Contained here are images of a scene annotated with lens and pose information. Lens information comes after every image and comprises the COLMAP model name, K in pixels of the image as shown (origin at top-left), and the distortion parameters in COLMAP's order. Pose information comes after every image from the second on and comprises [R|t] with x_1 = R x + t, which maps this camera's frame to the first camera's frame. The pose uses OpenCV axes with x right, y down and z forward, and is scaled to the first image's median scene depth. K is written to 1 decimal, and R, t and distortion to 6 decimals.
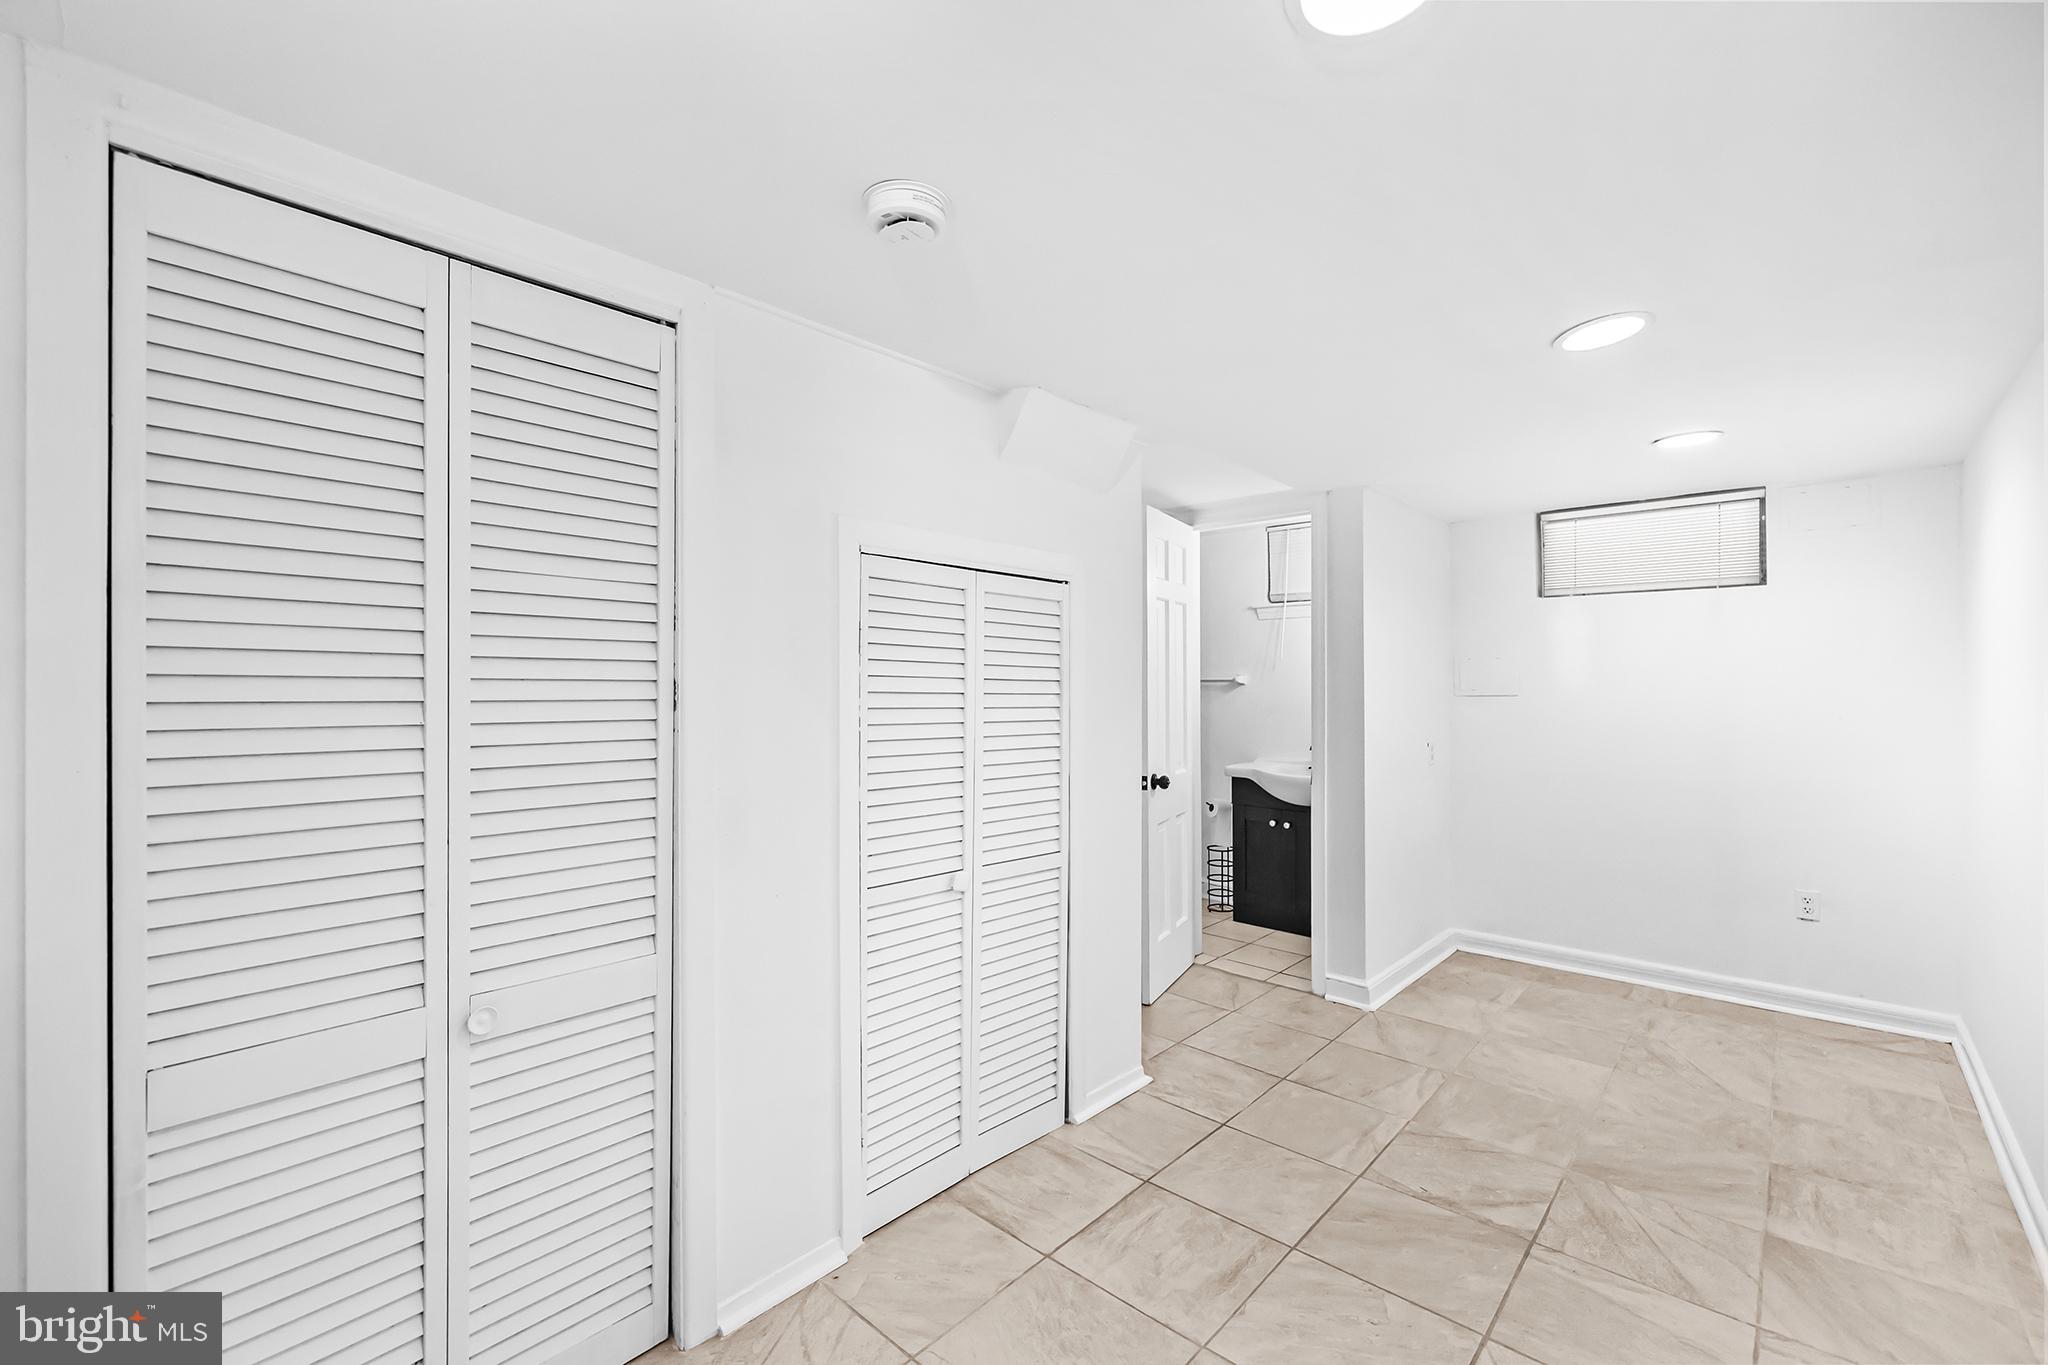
lens RADIAL K [[870.0, 0, 1018.3], [0, 870.0, 682.0], [0, 0, 1]] dist [-0.000147, 0.000039]
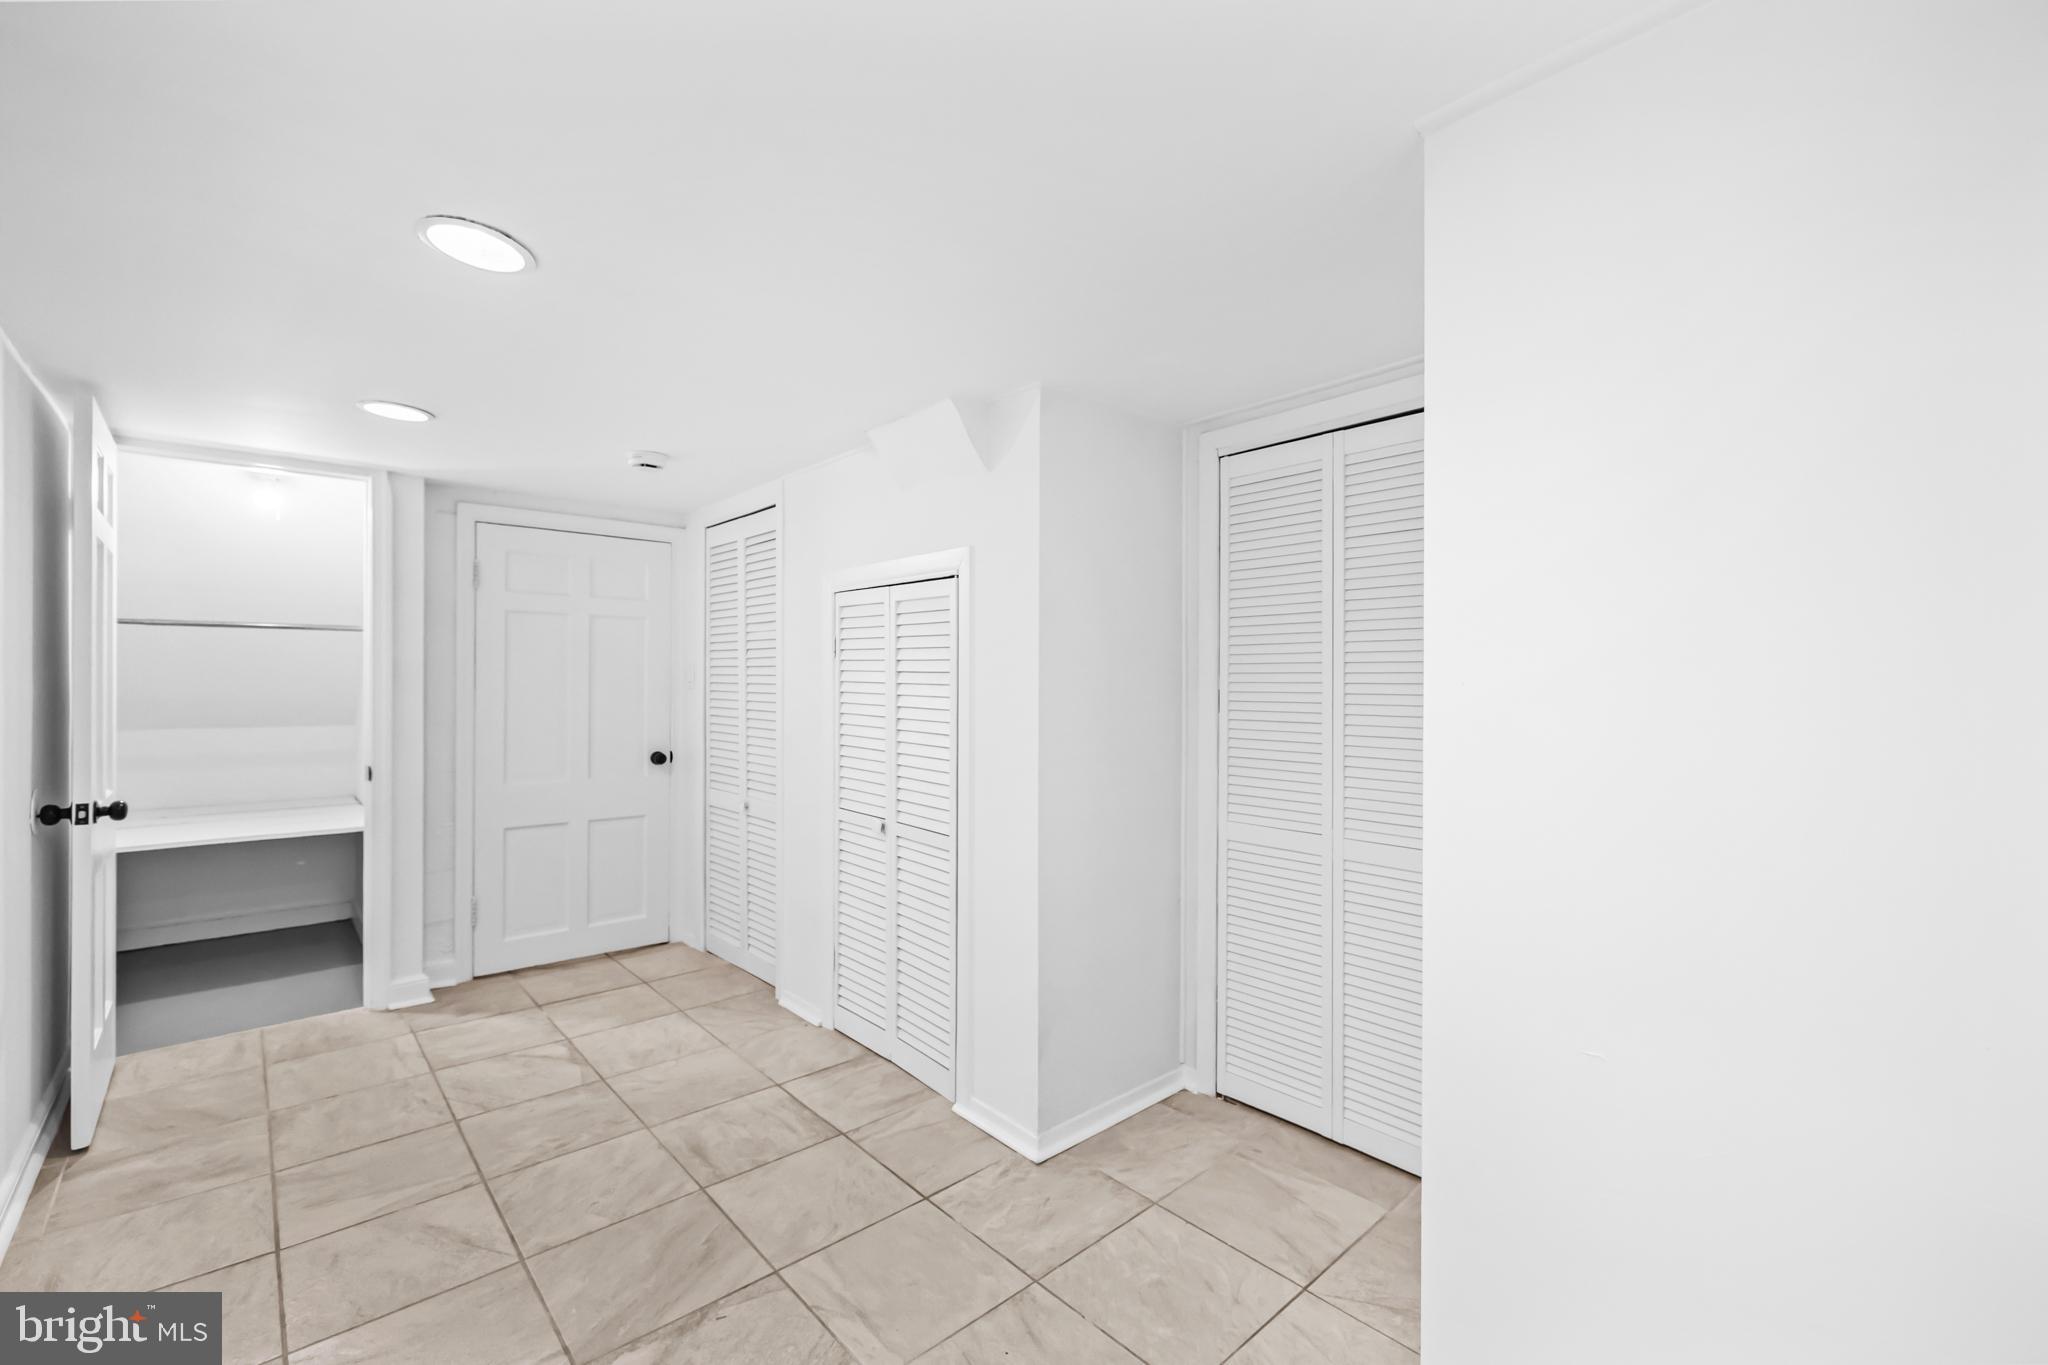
lens RADIAL K [[870.0, 0, 1018.3], [0, 870.0, 682.0], [0, 0, 1]] dist [-0.000147, 0.000039]
pose [[-0.106007, -0.001392, -0.994364, 1.315177], [-0.001798, 0.999998, -0.001208, 0.014188], [0.994364, 0.001660, -0.106009, 1.457994]]
